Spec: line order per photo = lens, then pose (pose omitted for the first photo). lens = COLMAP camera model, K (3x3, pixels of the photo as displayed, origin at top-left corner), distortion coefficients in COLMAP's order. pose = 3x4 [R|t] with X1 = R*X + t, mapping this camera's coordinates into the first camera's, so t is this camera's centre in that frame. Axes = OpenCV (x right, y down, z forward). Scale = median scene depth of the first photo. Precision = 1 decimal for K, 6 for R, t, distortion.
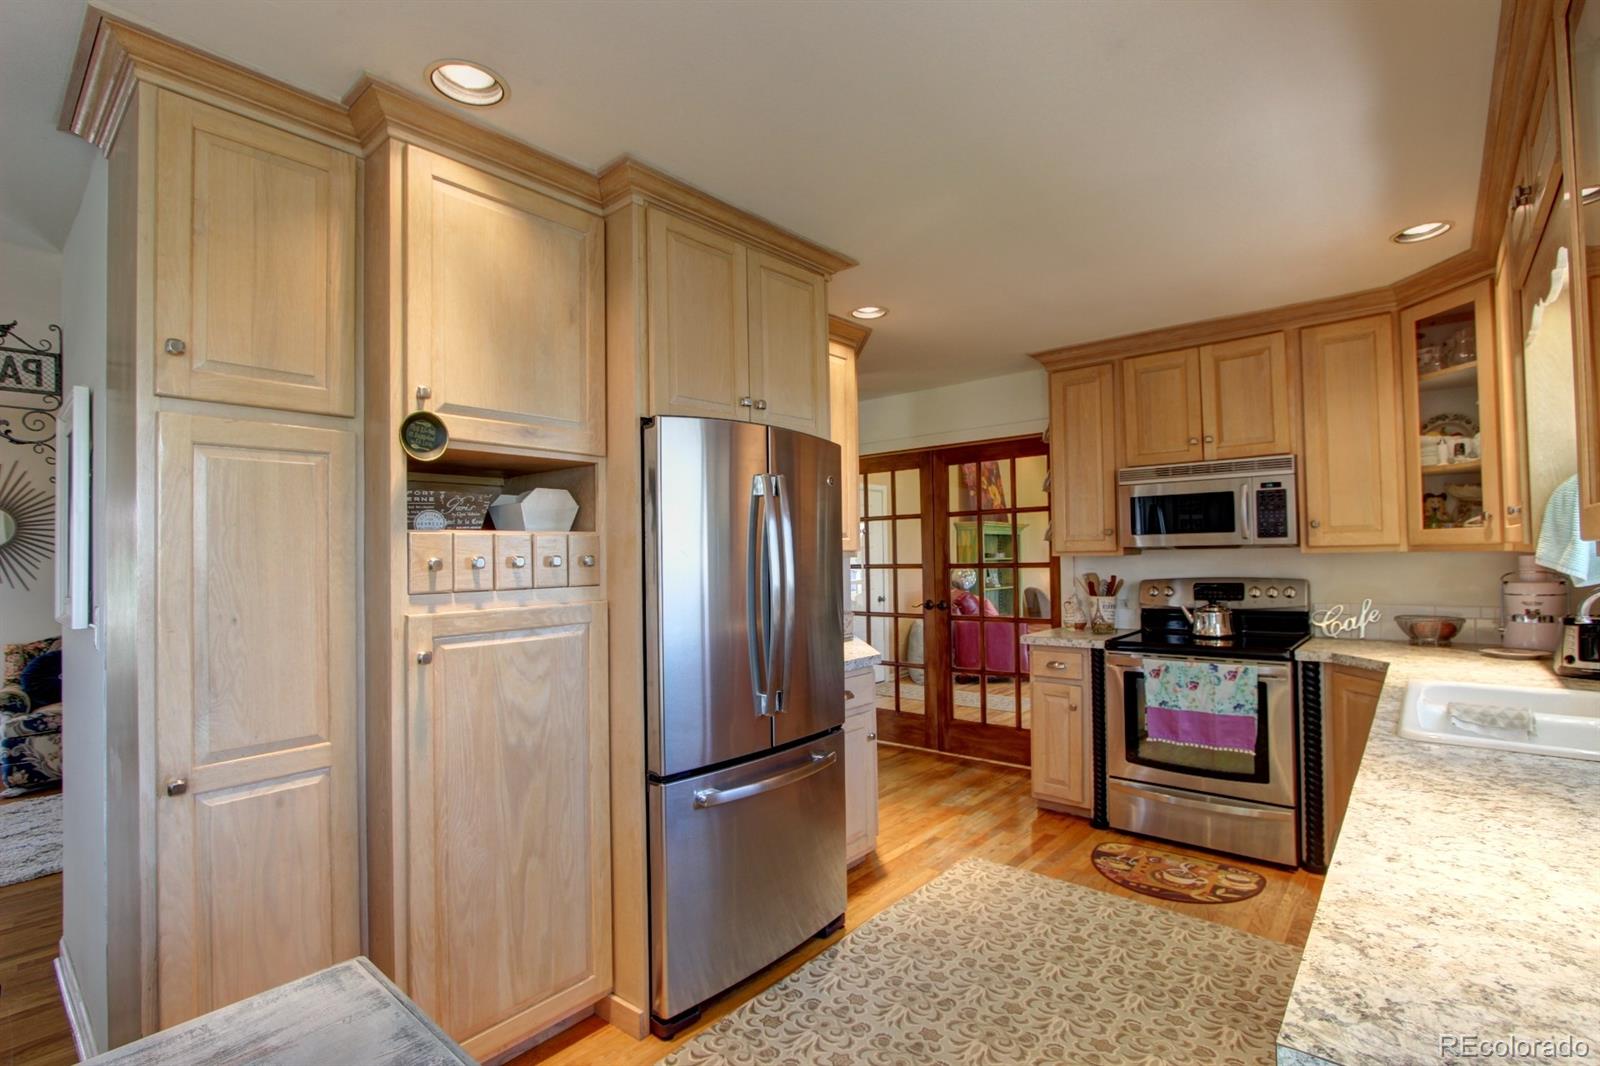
lens RADIAL K [[738.2, 0, 801.8], [0, 738.2, 541.4], [0, 0, 1]] dist [-0.016926, 0.000480]
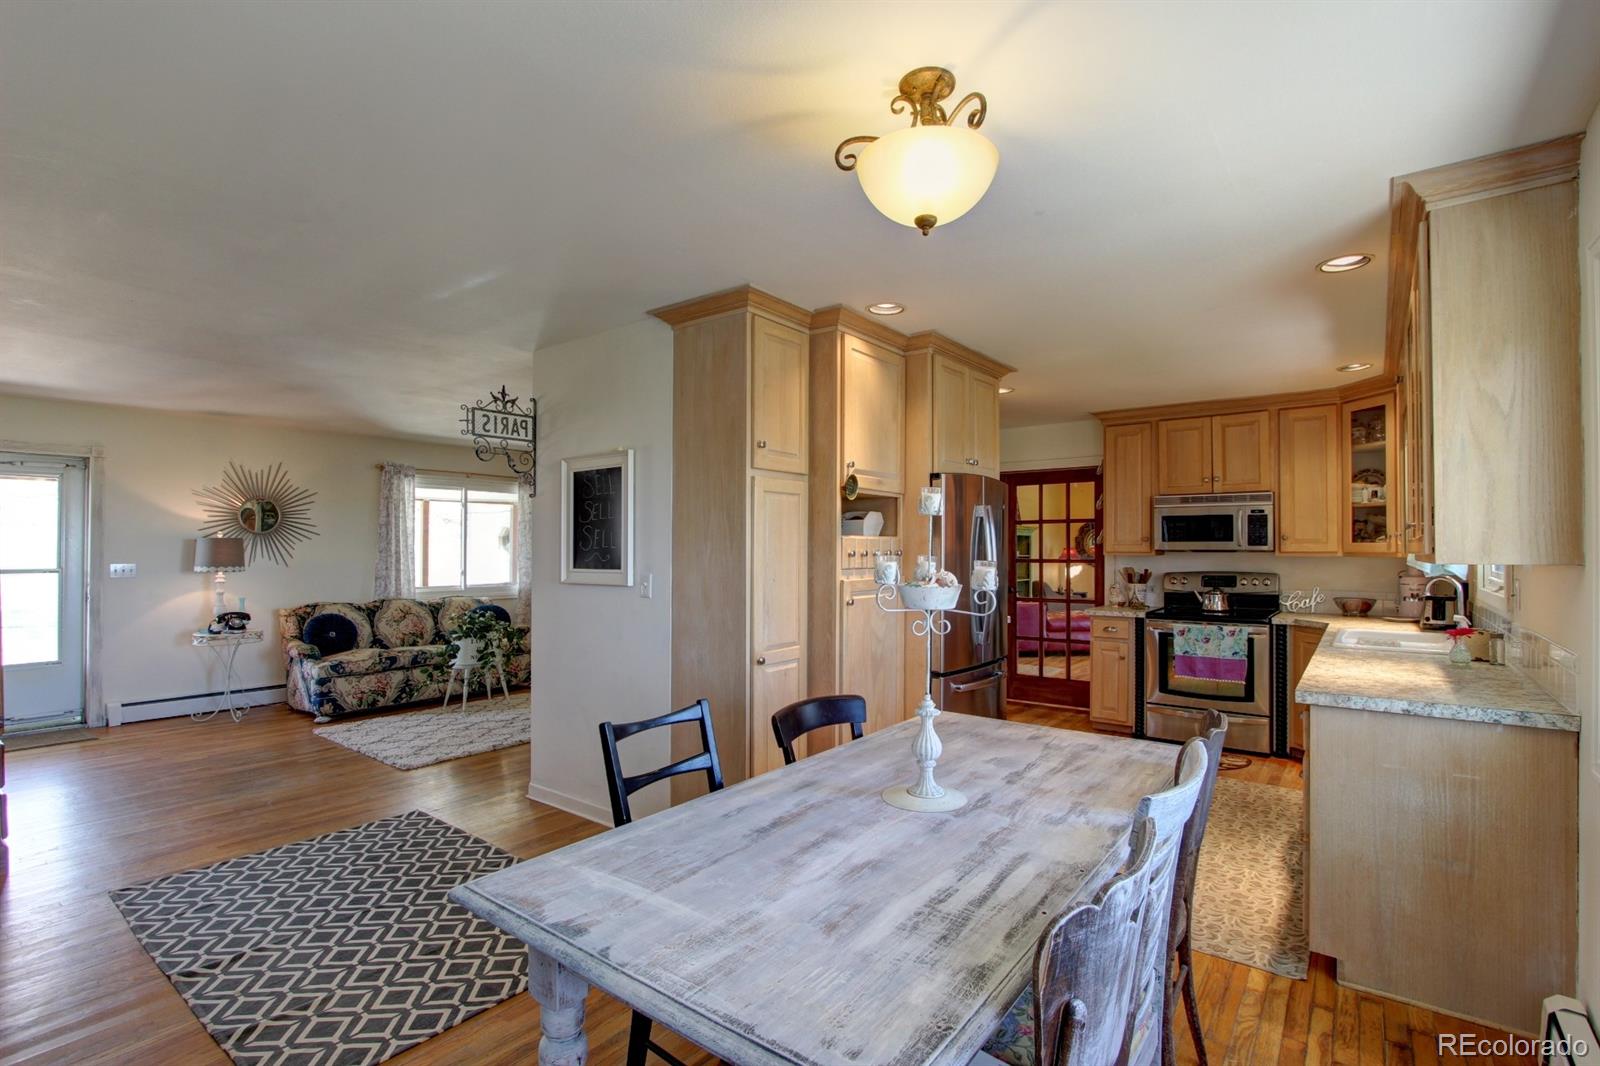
lens RADIAL K [[738.2, 0, 801.8], [0, 738.2, 541.4], [0, 0, 1]] dist [-0.016926, 0.000480]
pose [[0.998569, 0.020054, 0.049580, -0.409903], [-0.020505, 0.999753, 0.008612, -0.008320], [-0.049395, -0.009617, 0.998733, -0.514210]]
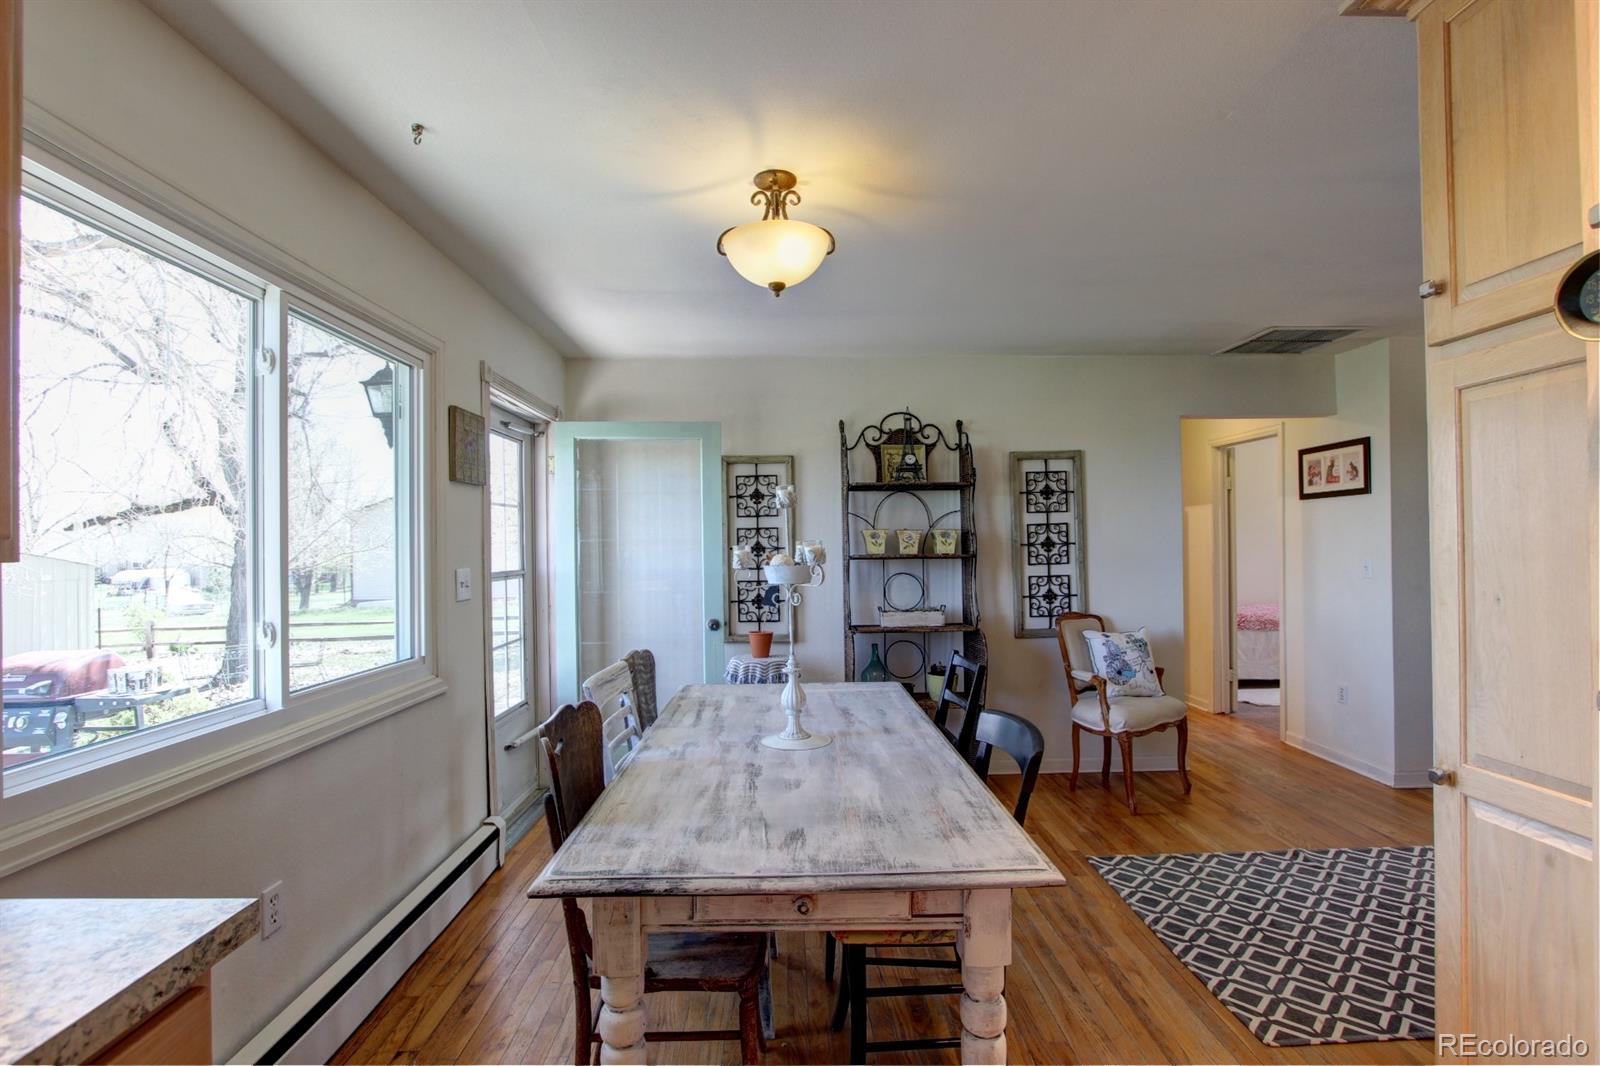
lens RADIAL K [[738.2, 0, 801.8], [0, 738.2, 541.4], [0, 0, 1]] dist [-0.016926, 0.000480]
pose [[-0.746954, 0.022598, -0.664492, 0.159335], [0.037894, 0.999245, -0.008614, 0.012057], [0.663795, -0.031614, -0.747246, 0.557765]]
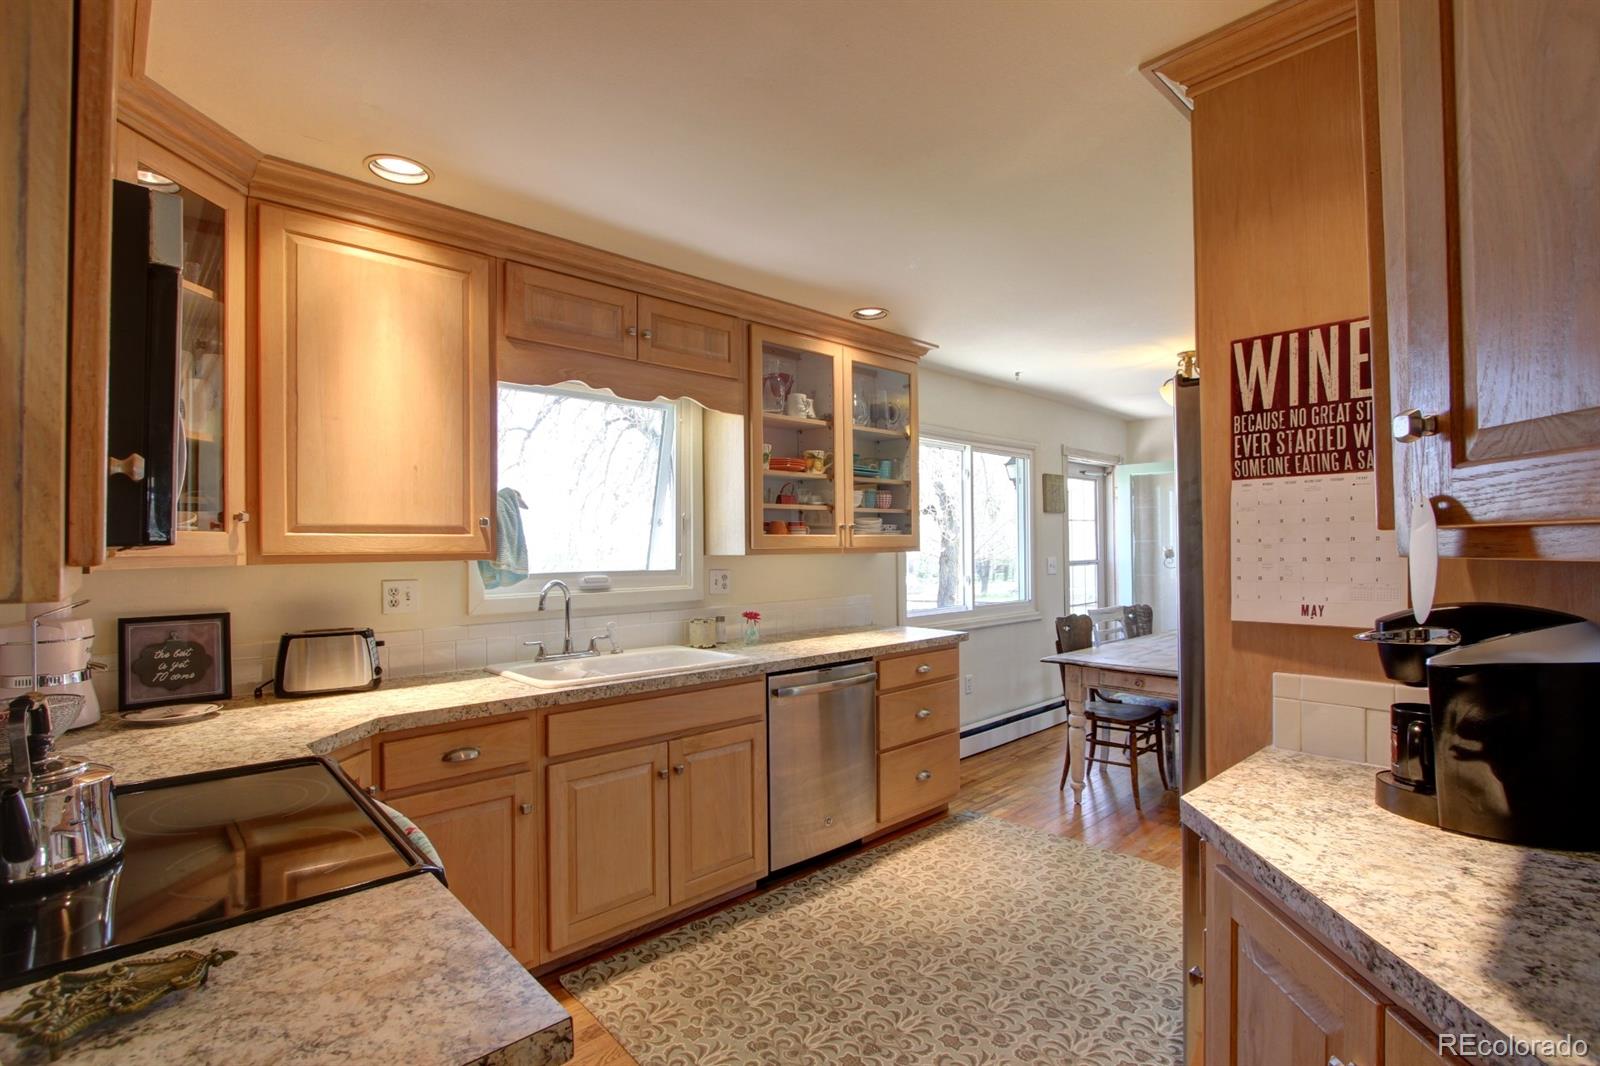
lens RADIAL K [[747.5, 0, 800.0], [0, 747.5, 533.0], [0, 0, 1]] dist [-0.017677, 0.000150]
pose [[-0.993357, 0.029173, 0.111316, 0.263792], [0.024722, 0.998847, -0.041156, 0.022731], [-0.112388, -0.038130, -0.992932, 1.438680]]
